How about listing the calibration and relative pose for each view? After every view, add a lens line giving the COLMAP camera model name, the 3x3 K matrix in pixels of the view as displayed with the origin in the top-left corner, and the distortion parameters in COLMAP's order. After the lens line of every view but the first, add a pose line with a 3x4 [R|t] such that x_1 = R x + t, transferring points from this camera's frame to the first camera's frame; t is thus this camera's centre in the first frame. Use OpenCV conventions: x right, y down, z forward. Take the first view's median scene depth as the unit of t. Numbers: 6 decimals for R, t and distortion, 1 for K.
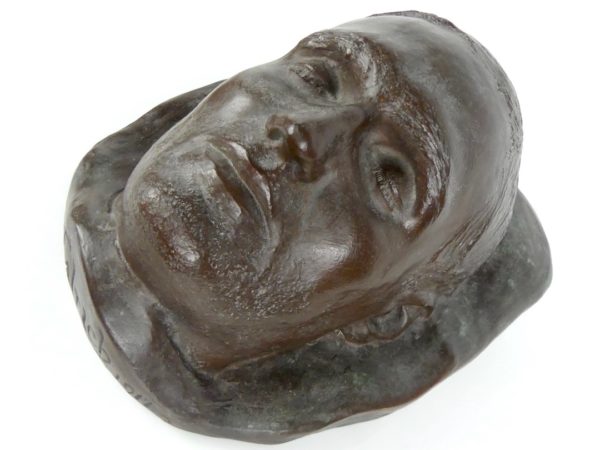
lens RADIAL K [[620.5, 0, 312.9], [0, 620.5, 211.0], [0, 0, 1]] dist [0.005828, 0.001935]
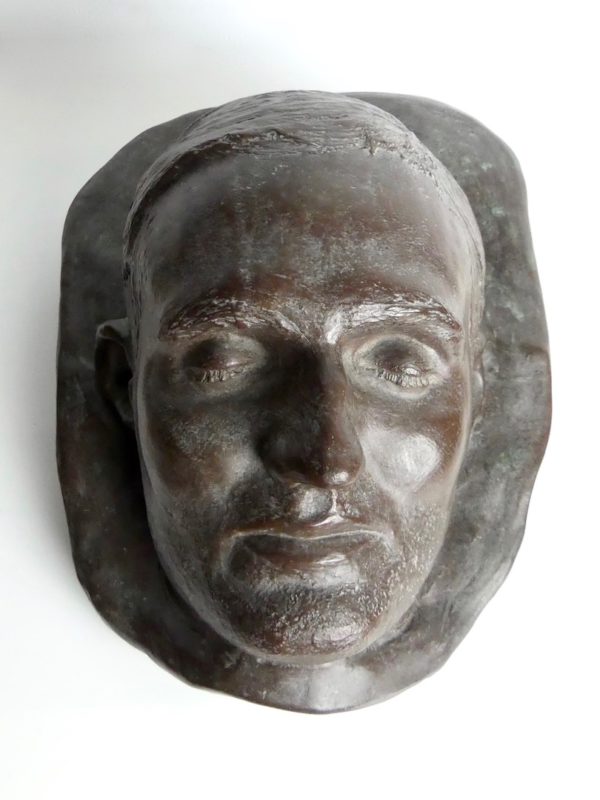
lens RADIAL K [[827.3, 0, 303.2], [0, 827.3, 364.4], [0, 0, 1]] dist [0.005828, 0.001935]
pose [[0.567822, -0.819922, -0.072840, 0.130392], [0.764609, 0.492595, 0.415601, -0.575166], [-0.304879, -0.291682, 0.906626, 0.078290]]
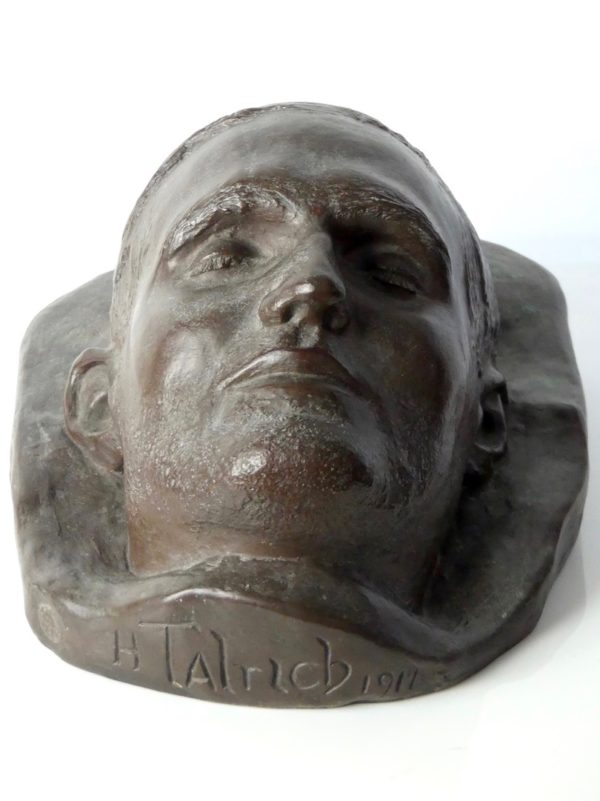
lens RADIAL K [[2743.4, 0, 300.0], [0, 2743.4, 400.5], [0, 0, 1]] dist [-0.006703, 0.014224]
pose [[0.588497, -0.693333, 0.415884, -1.599418], [0.755077, 0.655202, 0.023835, -0.112244], [-0.289014, 0.299998, 0.909105, -2.278418]]
